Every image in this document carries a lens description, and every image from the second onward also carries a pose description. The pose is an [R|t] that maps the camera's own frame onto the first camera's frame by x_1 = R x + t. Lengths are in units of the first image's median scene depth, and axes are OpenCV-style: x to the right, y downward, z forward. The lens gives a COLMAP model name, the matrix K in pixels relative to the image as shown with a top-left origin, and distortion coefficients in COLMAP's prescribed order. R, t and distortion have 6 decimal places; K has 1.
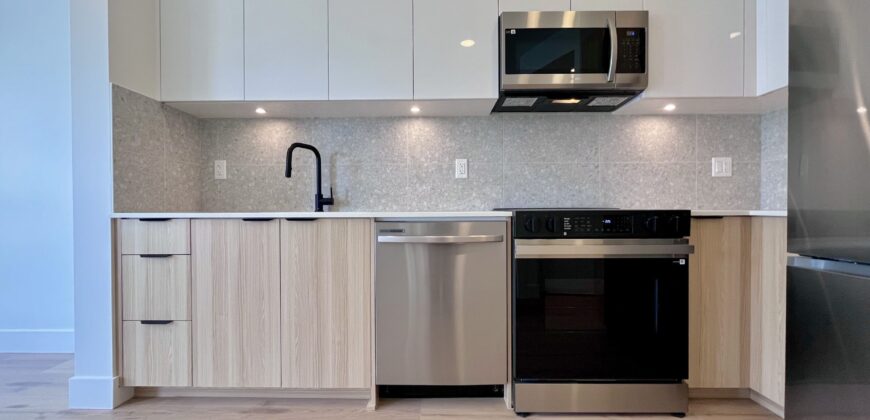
lens RADIAL K [[349.3, 0, 437.4], [0, 349.3, 212.4], [0, 0, 1]] dist [-0.006060, -0.000584]
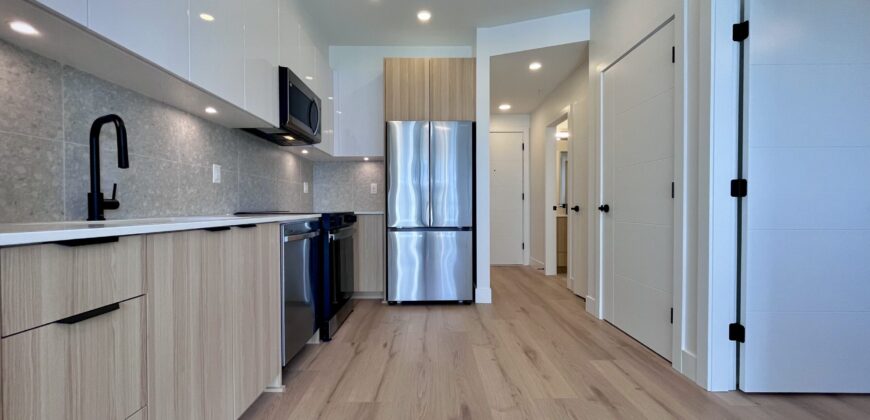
lens RADIAL K [[349.3, 0, 432.5], [0, 349.3, 211.2], [0, 0, 1]] dist [-0.006060, -0.000584]
pose [[-0.011082, -0.007073, 0.999914, -1.143133], [0.013442, 0.999884, 0.007221, -0.016660], [-0.999848, 0.013521, -0.010985, 0.445254]]
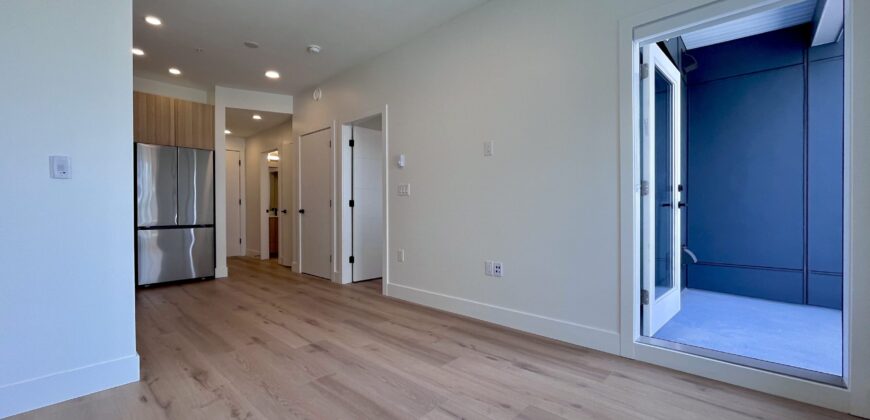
lens RADIAL K [[349.3, 0, 434.3], [0, 349.3, 212.1], [0, 0, 1]] dist [-0.006060, -0.000584]
pose [[-0.738377, -0.000630, 0.674388, -2.331265], [0.012837, 0.999805, 0.014989, -0.030119], [-0.674266, 0.019725, -0.738225, 1.042562]]
